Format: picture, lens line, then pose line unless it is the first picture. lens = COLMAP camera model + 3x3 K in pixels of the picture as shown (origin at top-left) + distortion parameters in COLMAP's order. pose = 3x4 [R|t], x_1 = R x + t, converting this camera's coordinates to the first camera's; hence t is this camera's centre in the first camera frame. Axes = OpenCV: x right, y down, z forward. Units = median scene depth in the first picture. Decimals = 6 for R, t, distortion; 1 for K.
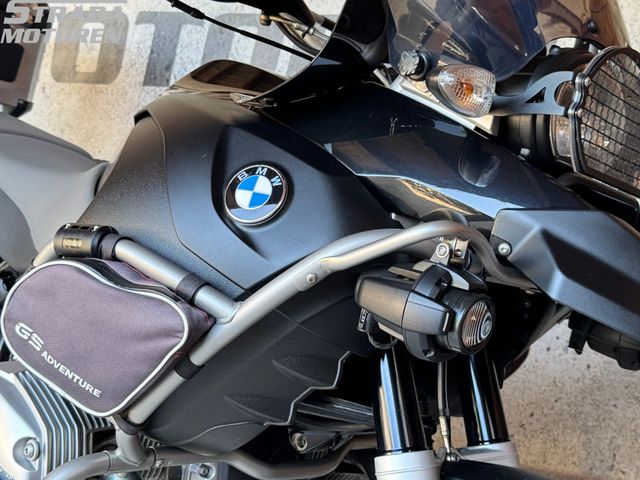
lens RADIAL K [[840.7, 0, 320.0], [0, 840.7, 240.0], [0, 0, 1]] dist [0.240955, -0.661348]
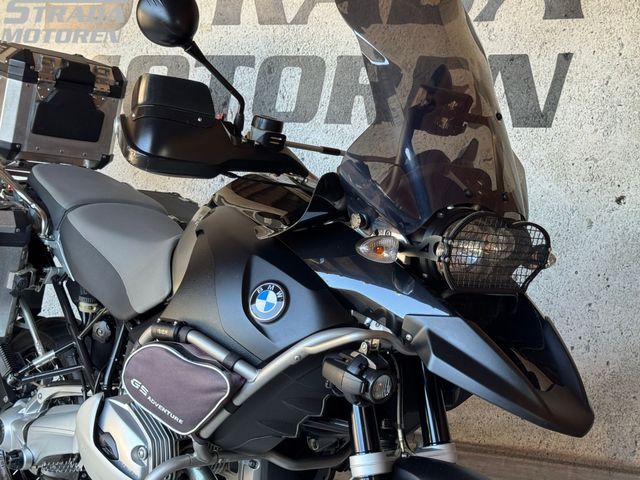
lens RADIAL K [[1011.1, 0, 320.0], [0, 1011.1, 240.0], [0, 0, 1]] dist [0.157132, -0.101575]
pose [[0.993775, -0.034255, -0.106010, 0.232176], [0.040646, 0.997446, 0.058726, -0.278137], [0.103727, -0.062669, 0.992629, -0.923389]]
